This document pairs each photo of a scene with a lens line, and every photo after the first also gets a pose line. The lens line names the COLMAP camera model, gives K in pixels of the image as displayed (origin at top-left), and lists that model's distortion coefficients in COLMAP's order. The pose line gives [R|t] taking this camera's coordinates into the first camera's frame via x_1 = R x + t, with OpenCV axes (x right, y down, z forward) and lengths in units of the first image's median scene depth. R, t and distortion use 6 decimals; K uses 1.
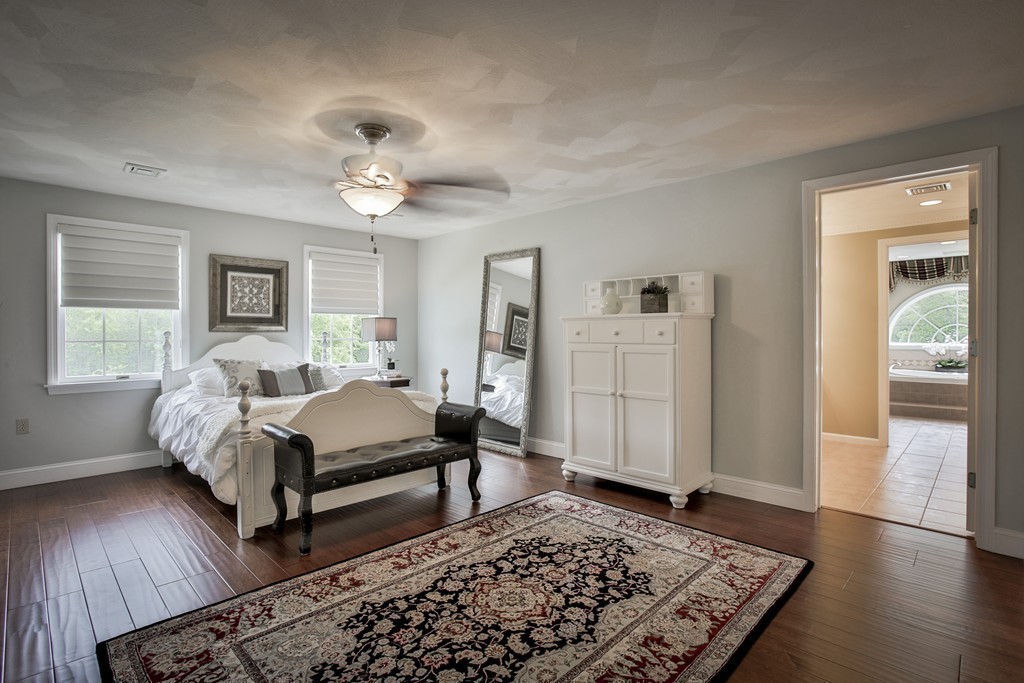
lens RADIAL K [[492.1, 0, 512.0], [0, 492.1, 341.5], [0, 0, 1]] dist [-0.016507, -0.000133]
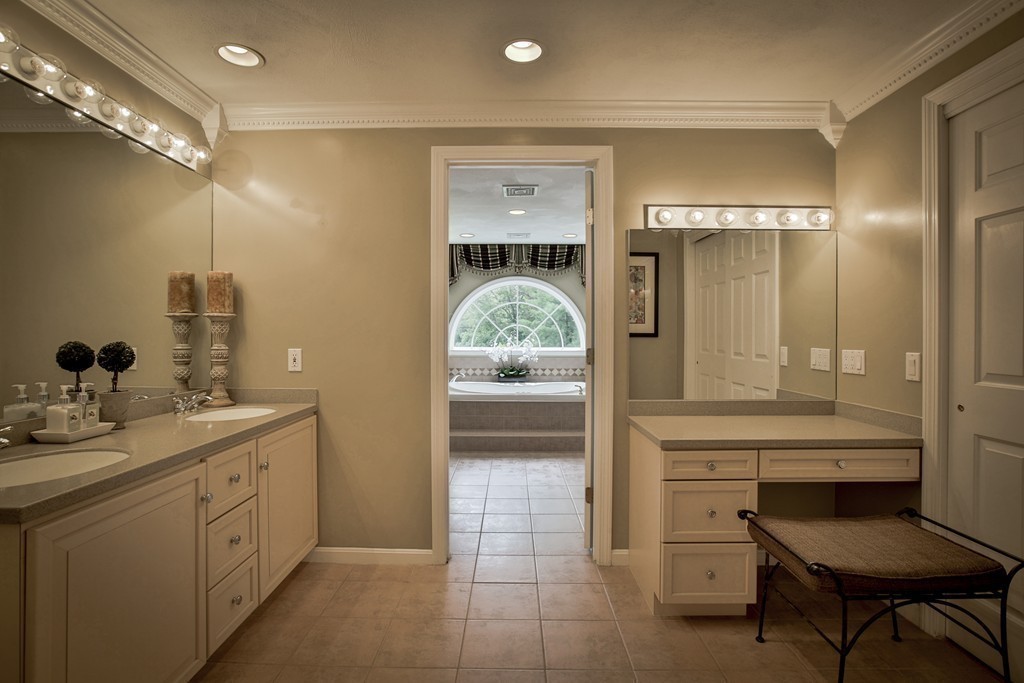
lens RADIAL K [[492.1, 0, 512.0], [0, 492.1, 341.5], [0, 0, 1]] dist [-0.016507, -0.000133]
pose [[0.714074, 0.000893, 0.700070, 0.307002], [0.000542, 0.999998, -0.001828, -0.004979], [-0.700070, 0.001685, 0.714072, 0.391031]]
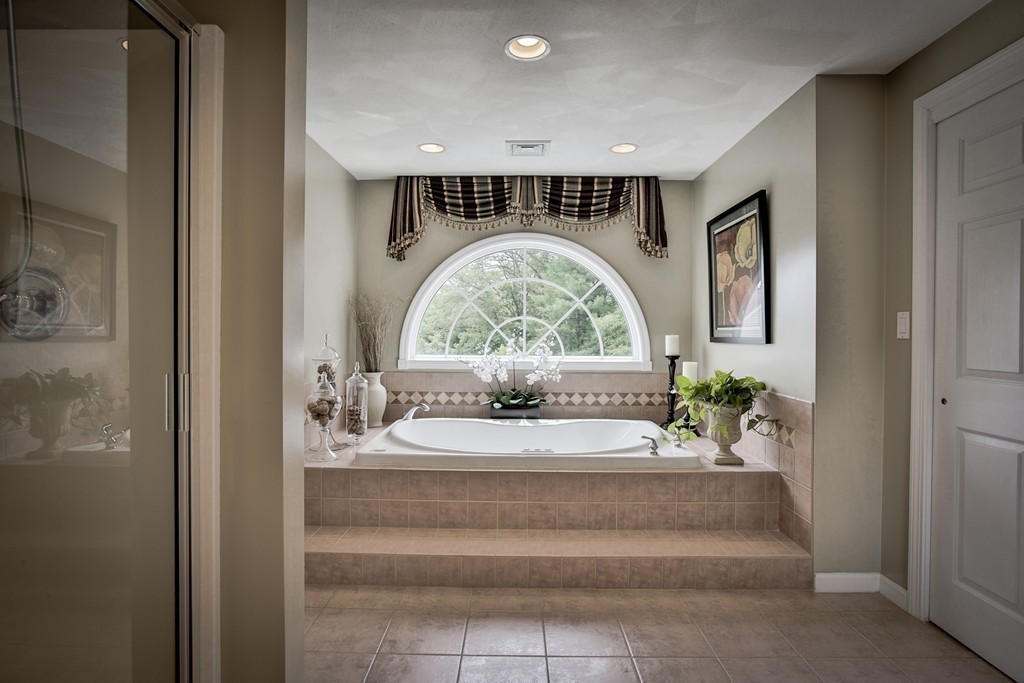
lens RADIAL K [[492.1, 0, 512.0], [0, 492.1, 341.5], [0, 0, 1]] dist [-0.016507, -0.000133]
pose [[0.719804, 0.004688, 0.694161, 0.559170], [-0.003070, 0.999989, -0.003570, -0.008898], [-0.694170, 0.000439, 0.719811, 0.646995]]
